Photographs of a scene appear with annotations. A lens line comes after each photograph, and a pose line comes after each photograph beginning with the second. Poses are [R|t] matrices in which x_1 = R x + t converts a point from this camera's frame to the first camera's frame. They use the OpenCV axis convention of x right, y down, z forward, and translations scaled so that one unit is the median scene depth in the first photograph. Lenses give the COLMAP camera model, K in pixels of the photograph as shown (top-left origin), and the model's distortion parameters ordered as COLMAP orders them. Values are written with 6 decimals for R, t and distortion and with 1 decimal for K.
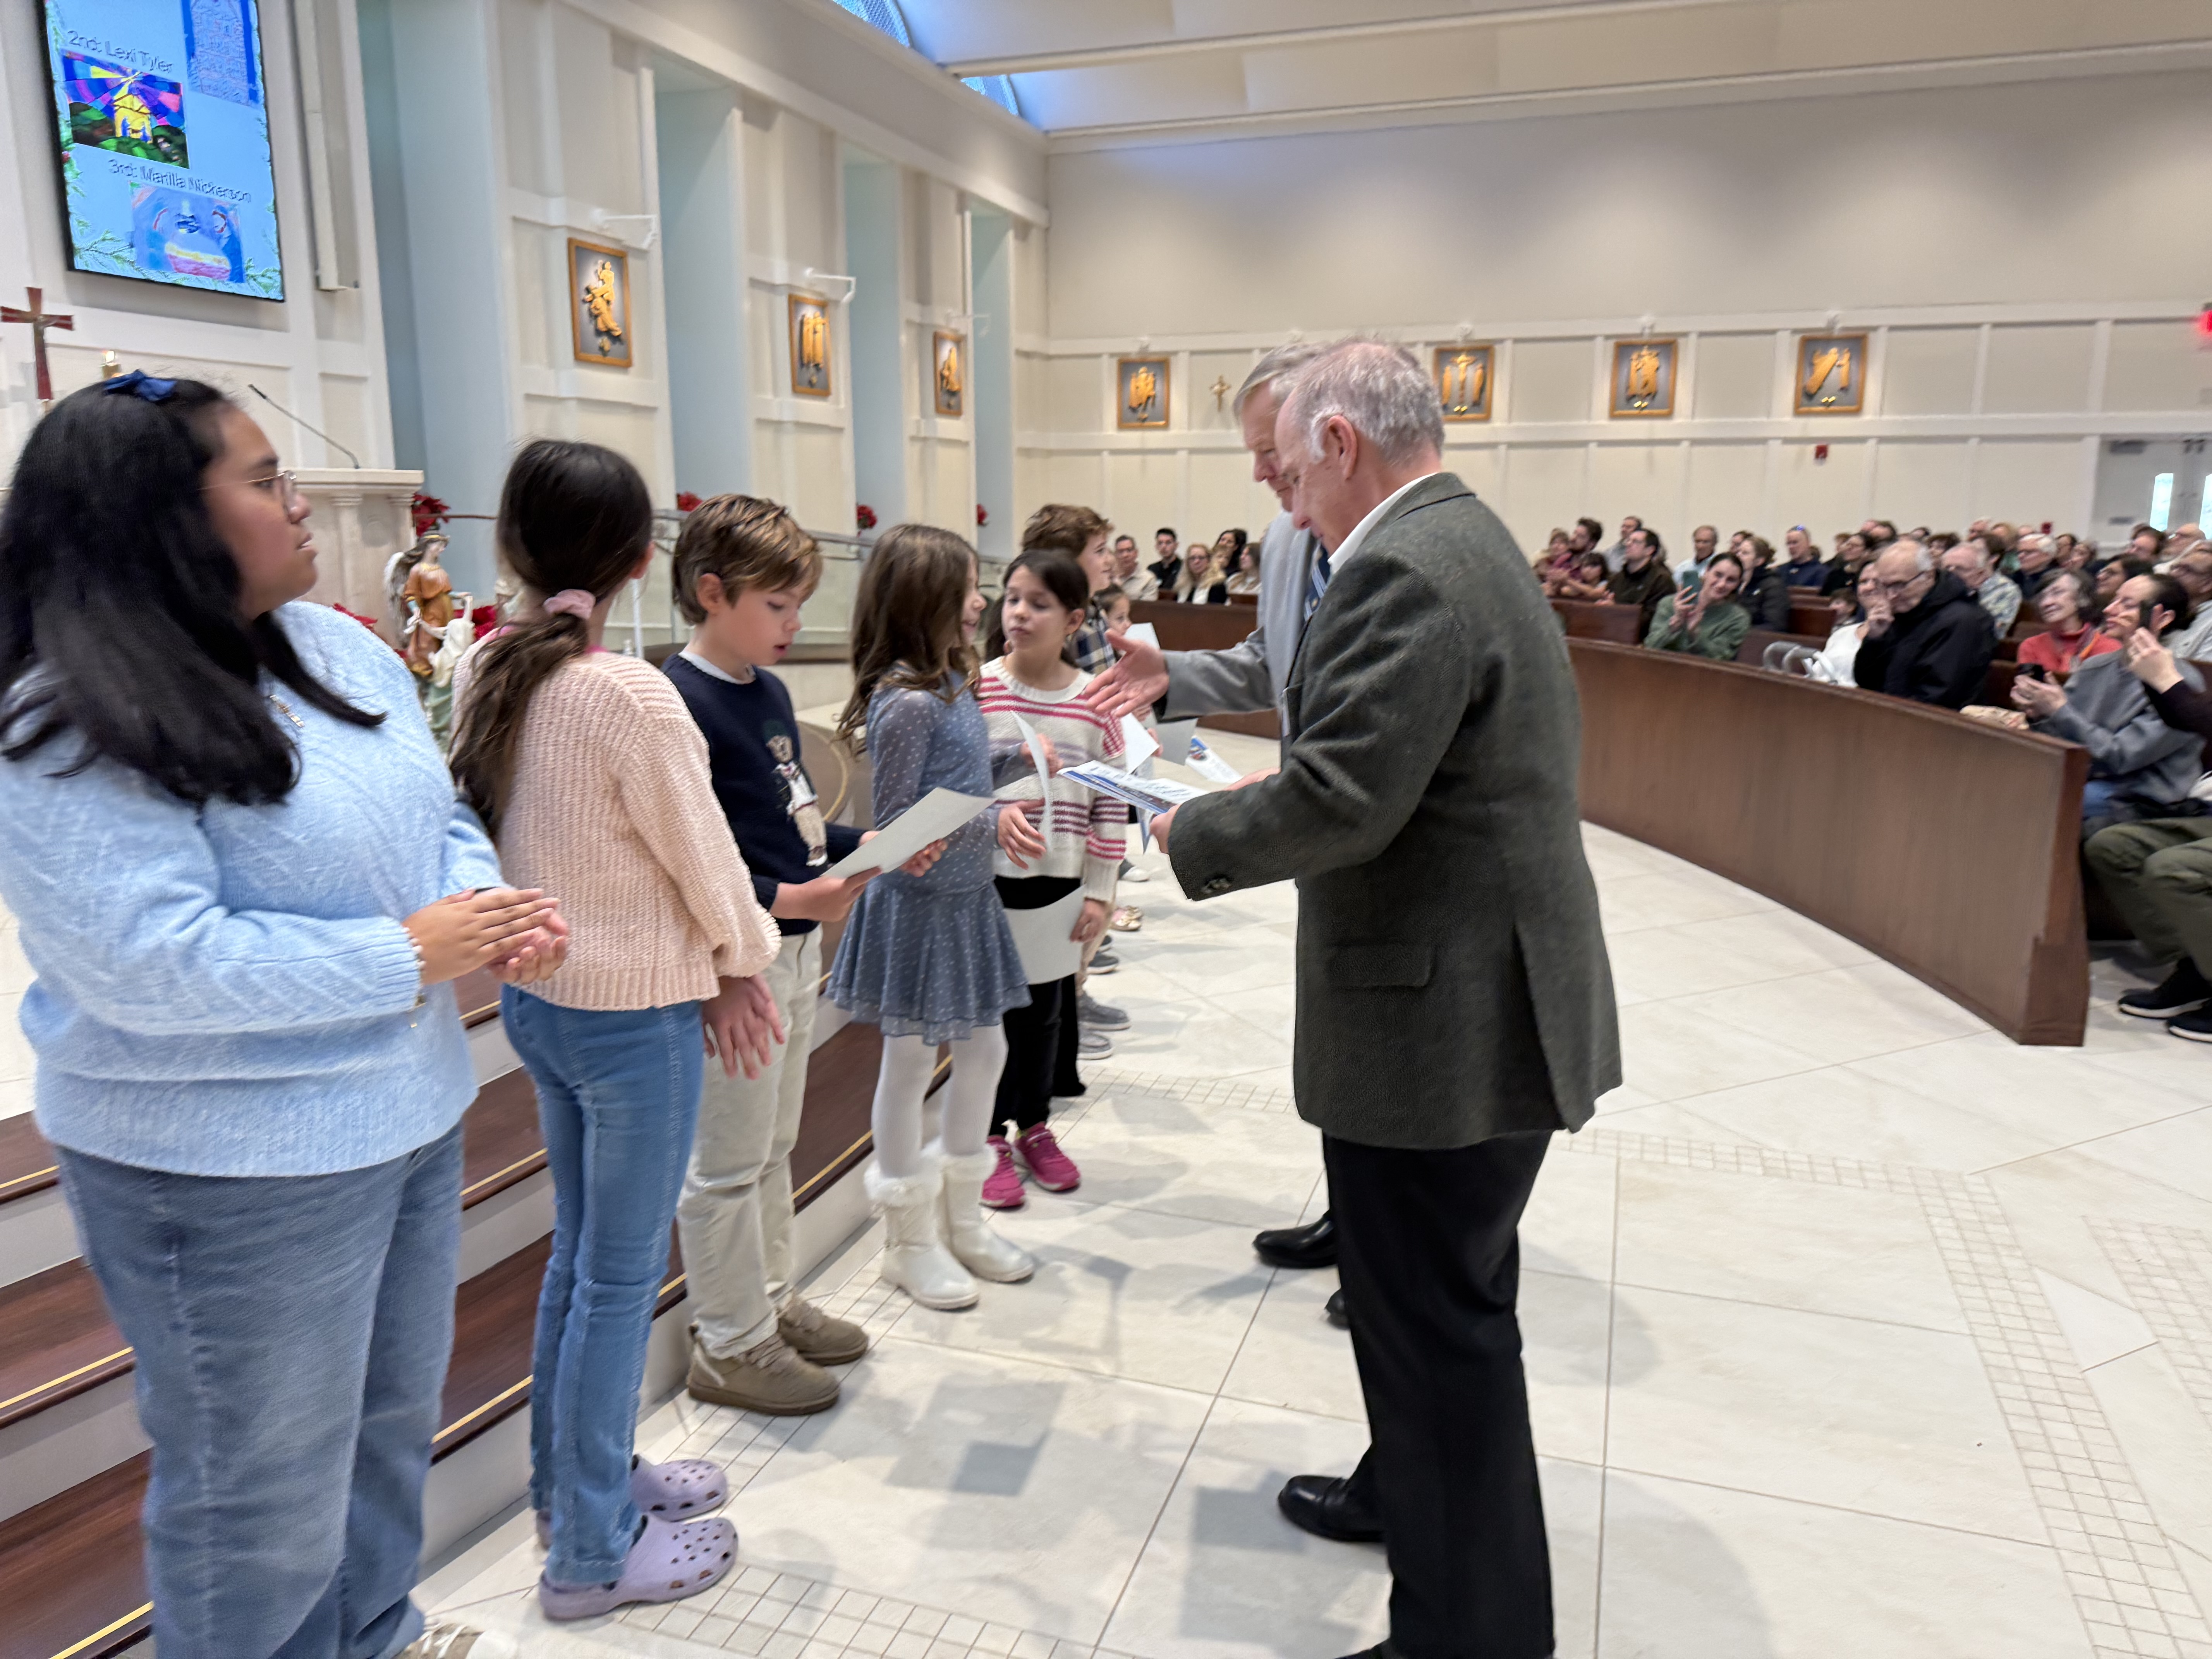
lens RADIAL K [[1561.9, 0, 1114.5], [0, 1561.9, 844.1], [0, 0, 1]] dist [0.008950, -0.010947]
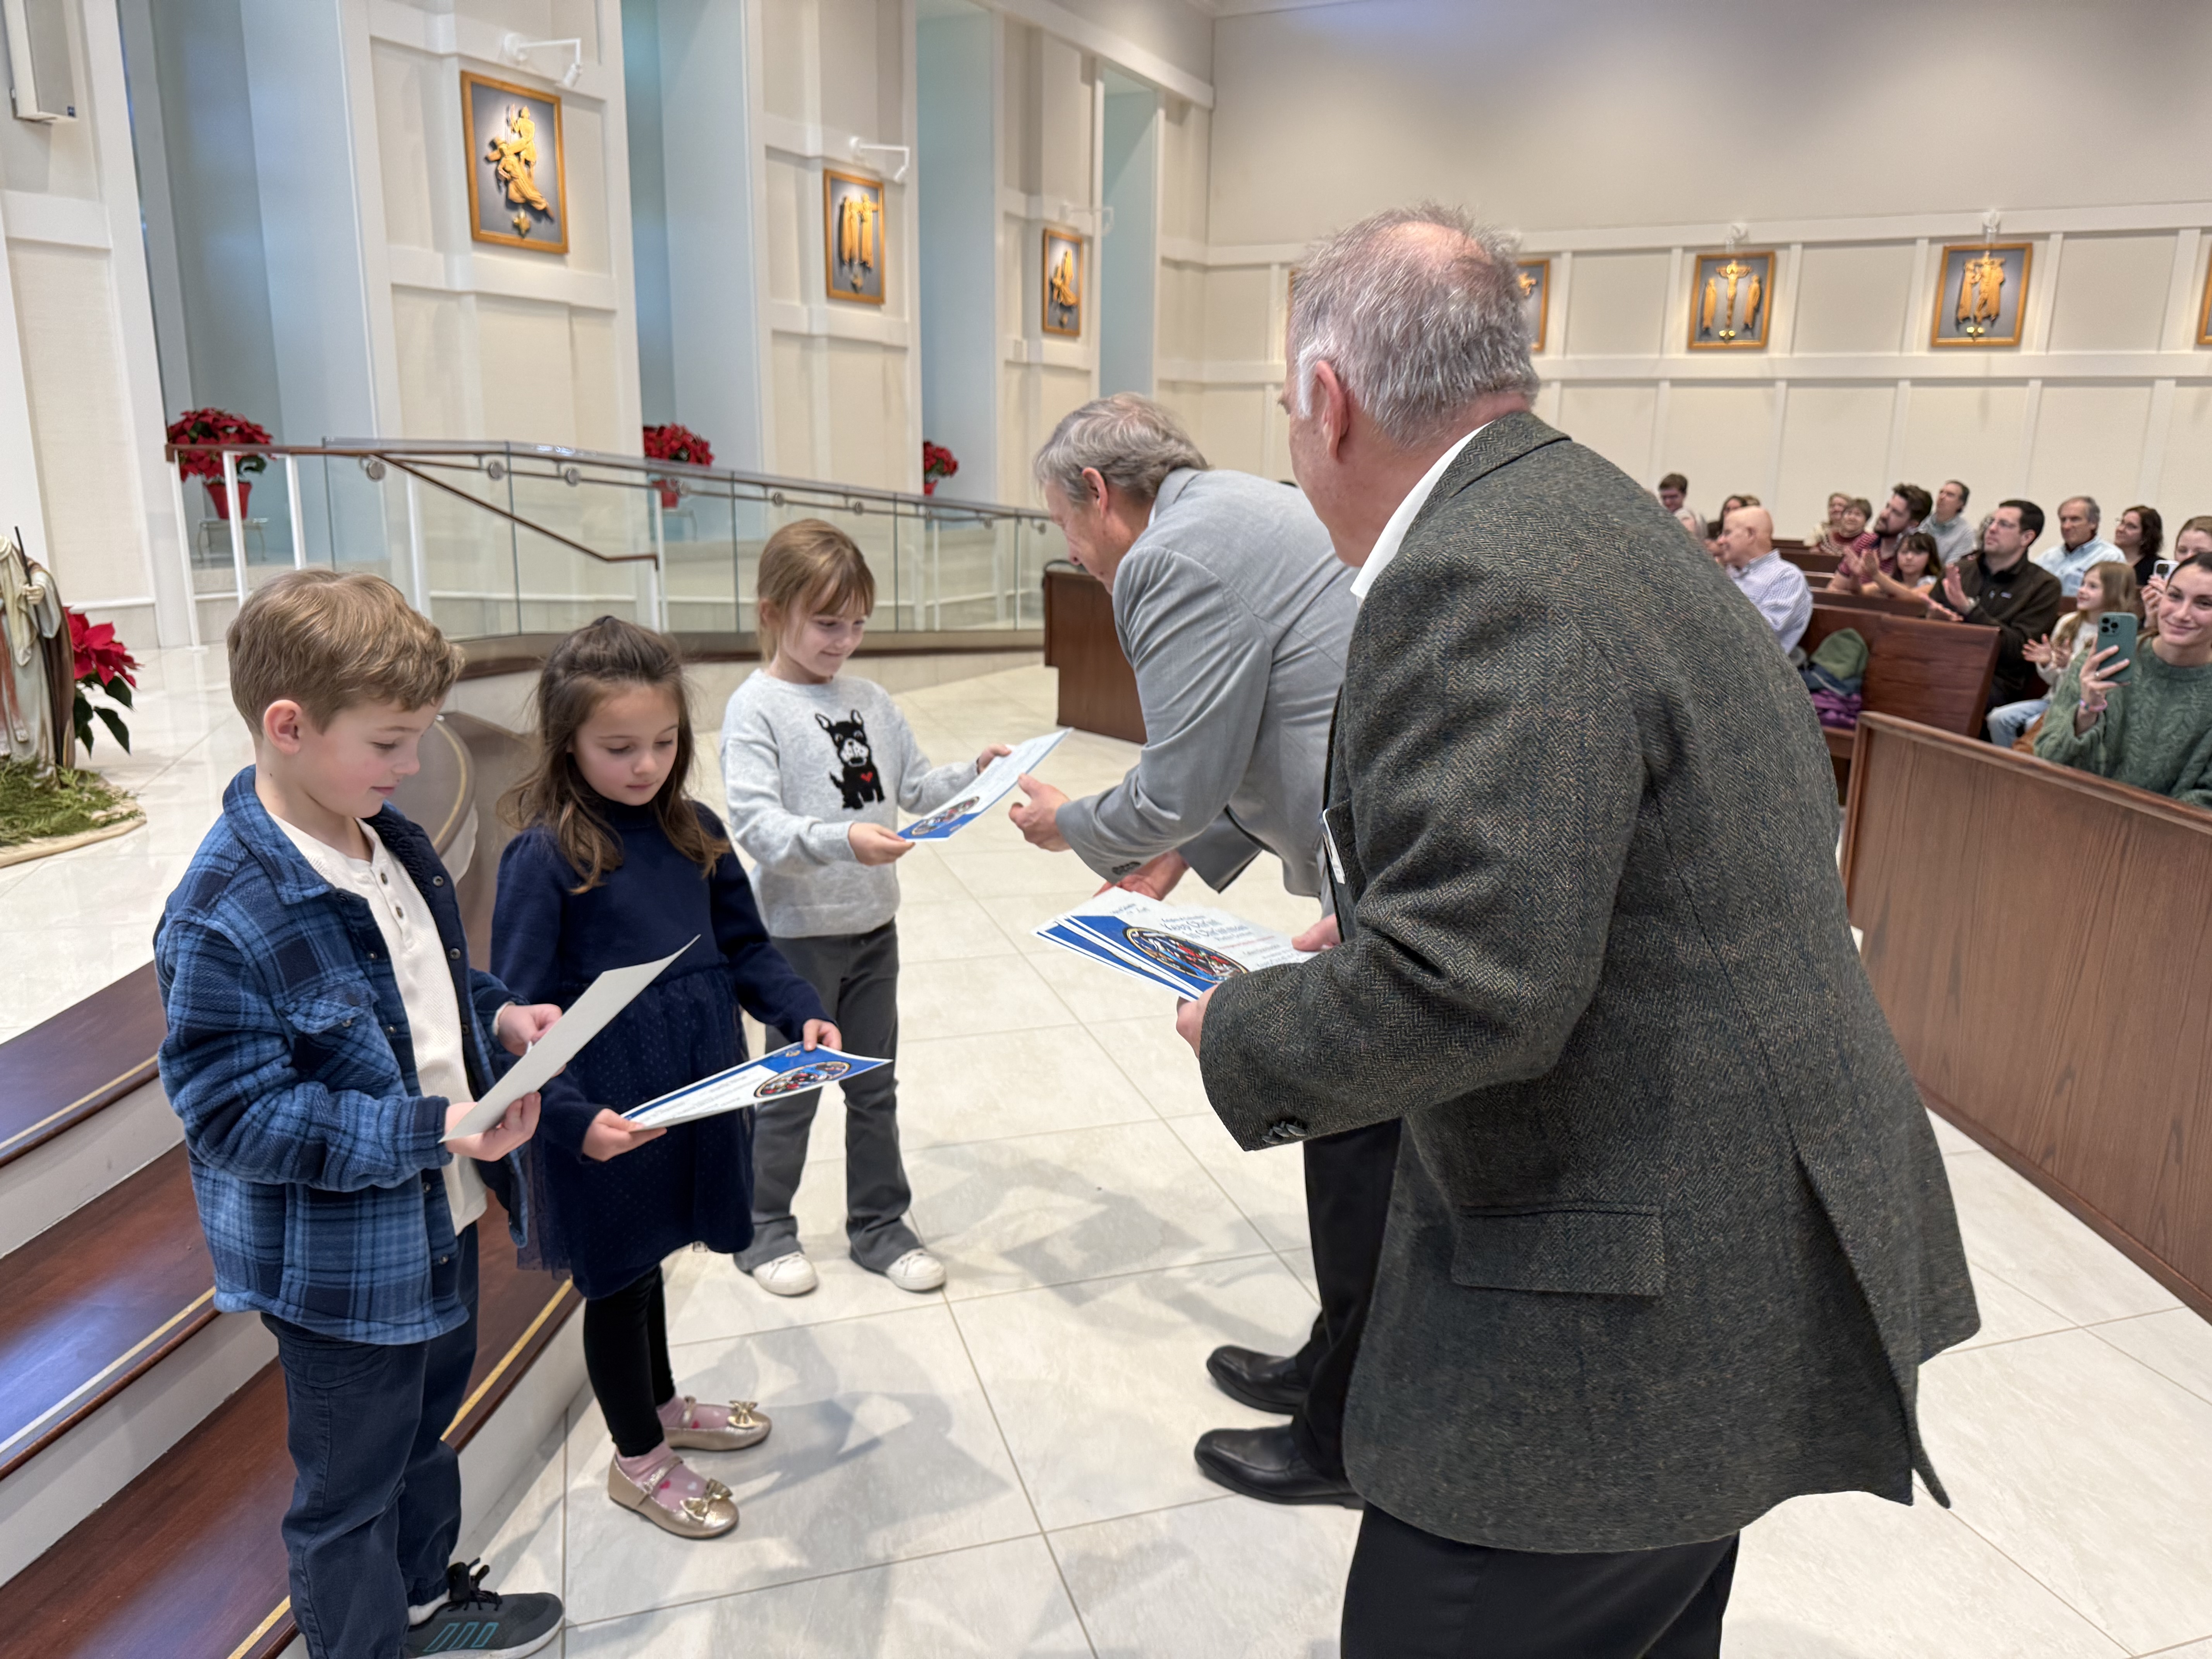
lens RADIAL K [[1677.3, 0, 1112.7], [0, 1677.3, 829.2], [0, 0, 1]] dist [-0.001405, 0.002446]
pose [[0.991210, 0.045541, -0.124212, 0.040582], [-0.044530, 0.998949, 0.010905, -0.035481], [0.124578, -0.005278, 0.992196, 0.163647]]
